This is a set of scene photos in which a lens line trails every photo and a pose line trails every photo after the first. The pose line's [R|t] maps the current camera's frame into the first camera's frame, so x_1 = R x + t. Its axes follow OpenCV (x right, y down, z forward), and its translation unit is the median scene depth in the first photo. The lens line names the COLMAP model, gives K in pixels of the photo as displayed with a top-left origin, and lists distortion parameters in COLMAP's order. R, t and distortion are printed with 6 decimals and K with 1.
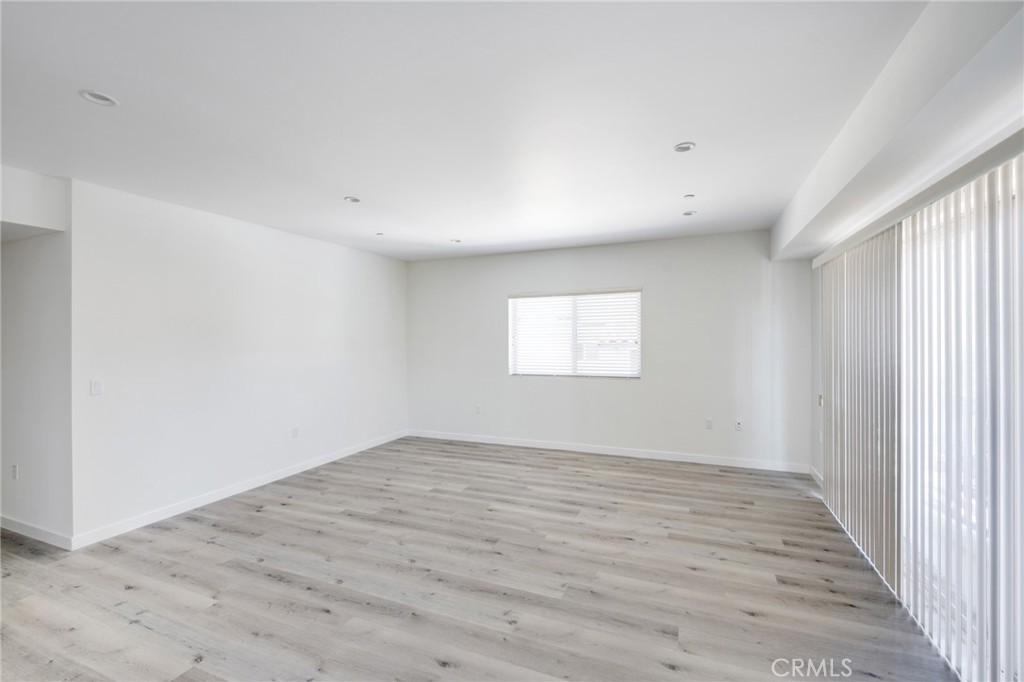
lens RADIAL K [[424.0, 0, 518.3], [0, 424.0, 338.6], [0, 0, 1]] dist [0.002090, -0.001401]
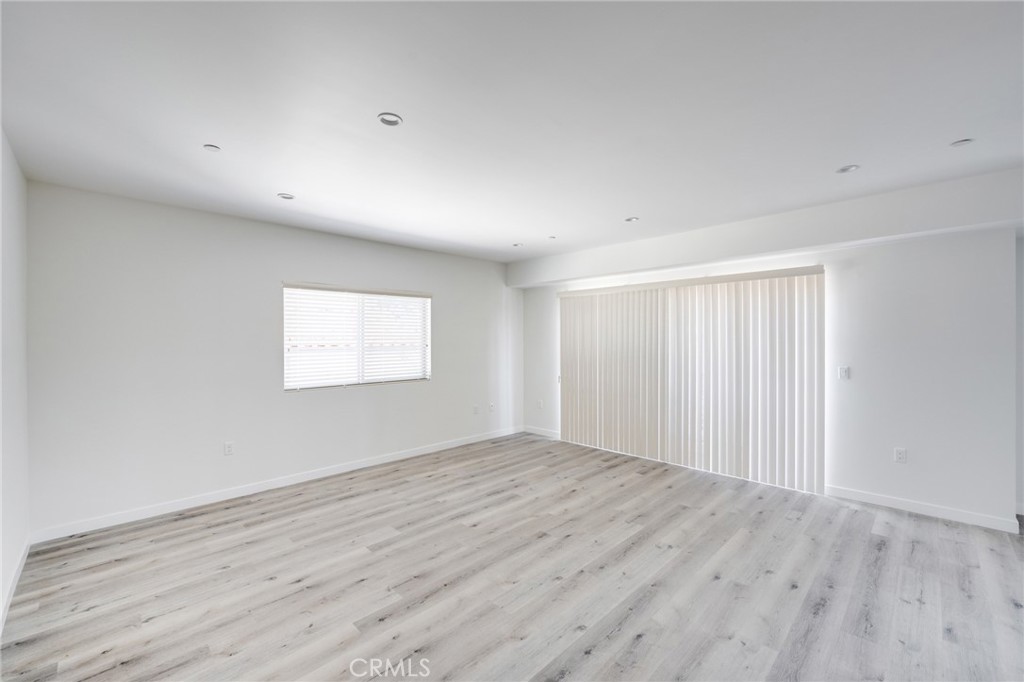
lens RADIAL K [[424.0, 0, 511.3], [0, 424.0, 331.2], [0, 0, 1]] dist [0.002090, -0.001401]
pose [[0.382733, 0.027660, 0.923445, -0.921546], [0.005062, 0.999474, -0.032035, 0.015211], [-0.923845, 0.016935, 0.382392, 0.588358]]
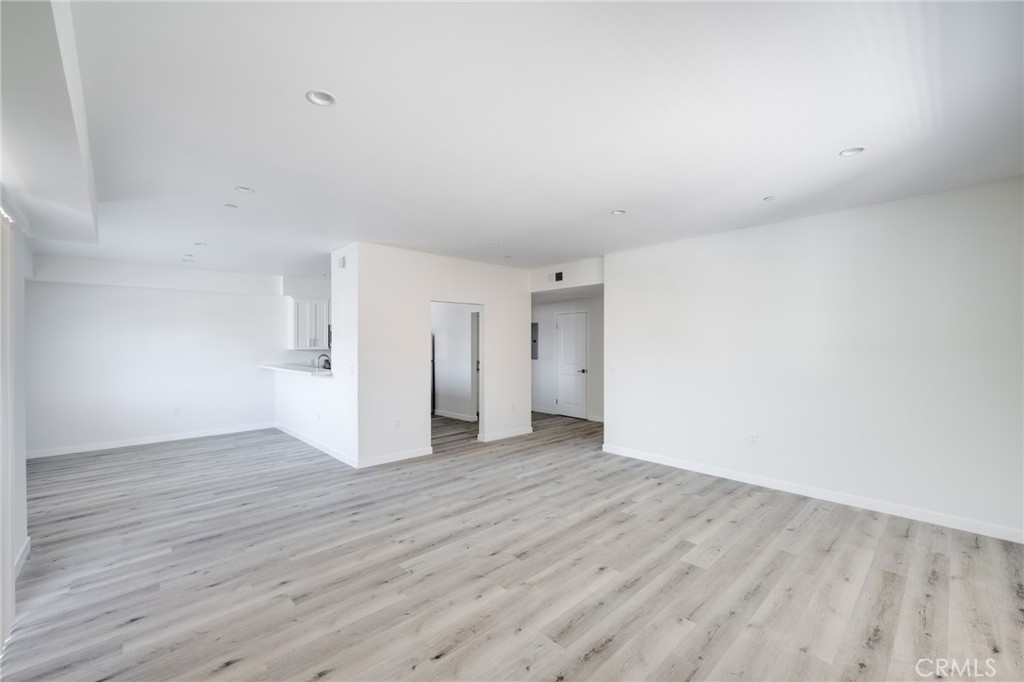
lens RADIAL K [[424.0, 0, 515.0], [0, 424.0, 341.4], [0, 0, 1]] dist [0.002090, -0.001401]
pose [[-0.406336, 0.011015, -0.913657, 0.699043], [0.006219, 0.999938, 0.009289, -0.005189], [0.913703, -0.001908, -0.406379, 1.203519]]
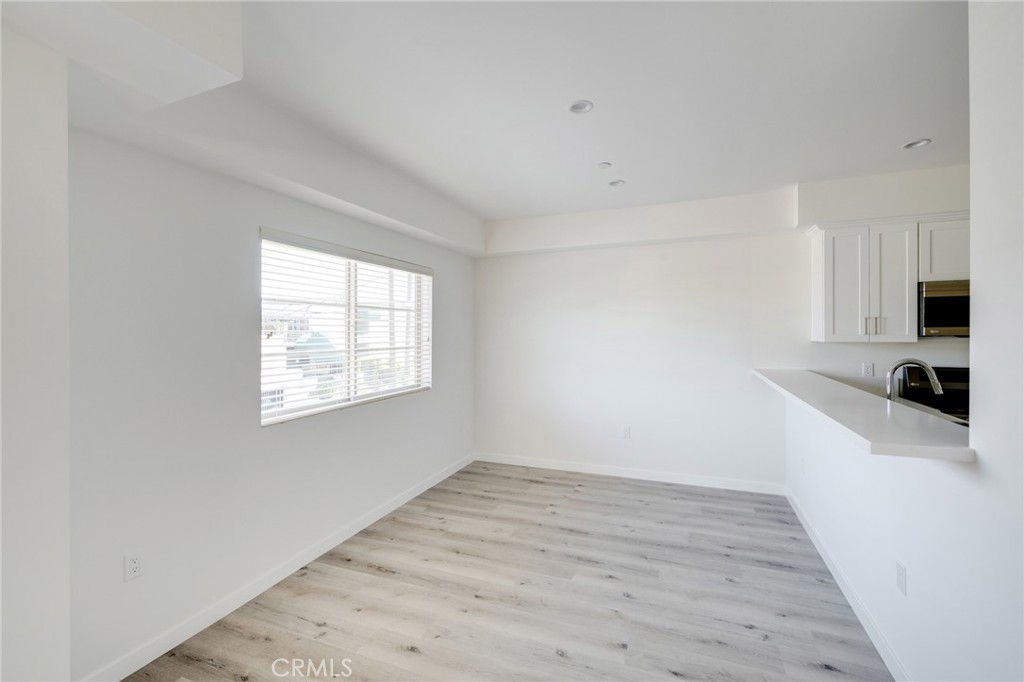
lens RADIAL K [[424.0, 0, 512.0], [0, 424.0, 332.2], [0, 0, 1]] dist [0.002090, -0.001401]
pose [[-0.999745, 0.016625, -0.015295, -0.042402], [0.016613, 0.999862, 0.000927, 0.012273], [0.015308, 0.000673, -0.999883, 0.312168]]
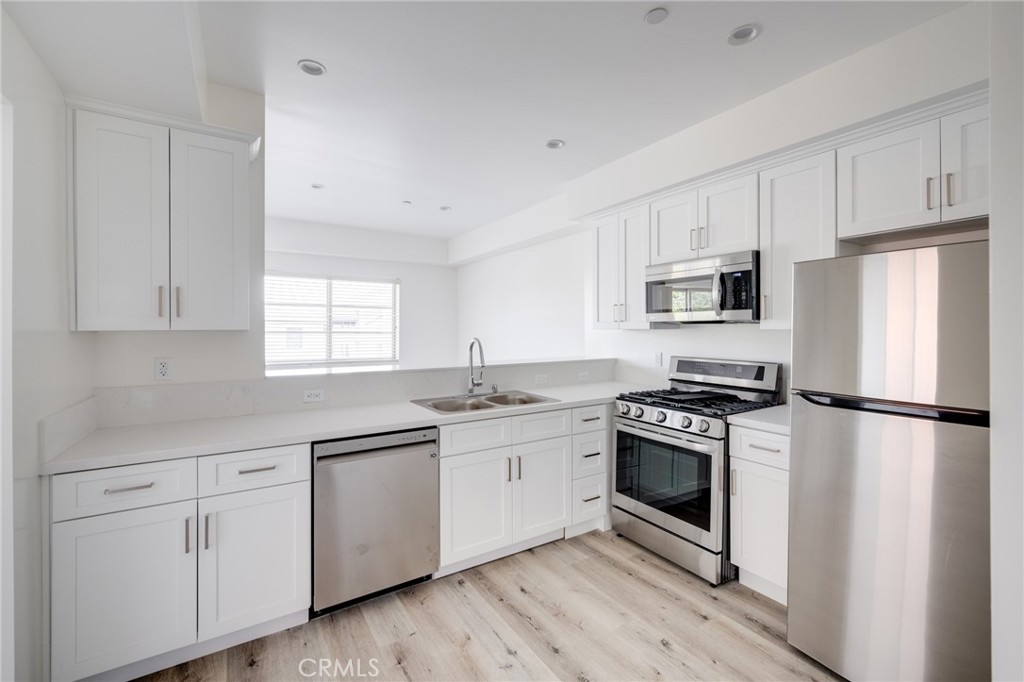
lens RADIAL K [[424.0, 0, 516.8], [0, 424.0, 331.7], [0, 0, 1]] dist [0.002090, -0.001401]
pose [[-0.819872, 0.007635, 0.572496, -1.180368], [0.010681, 0.999941, 0.001961, 0.048140], [-0.572447, 0.007723, -0.819905, 0.283062]]
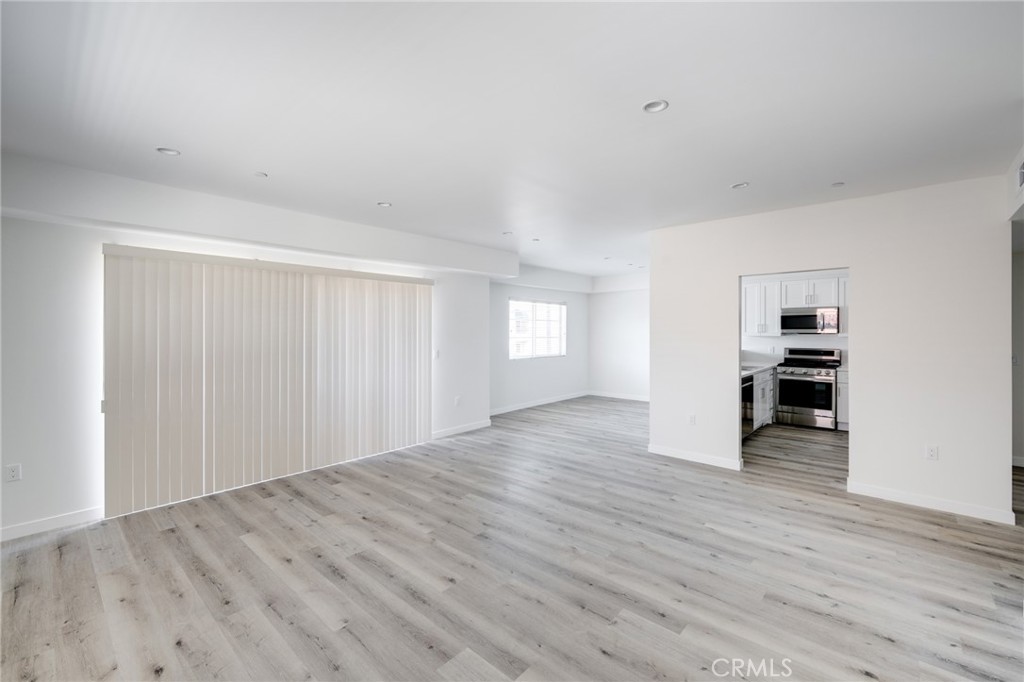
lens RADIAL K [[424.0, 0, 522.4], [0, 424.0, 335.2], [0, 0, 1]] dist [0.002090, -0.001401]
pose [[-0.946891, 0.010341, 0.321388, -0.412228], [0.015318, 0.999799, 0.012962, 0.000378], [-0.321190, 0.017196, -0.946859, 1.659826]]
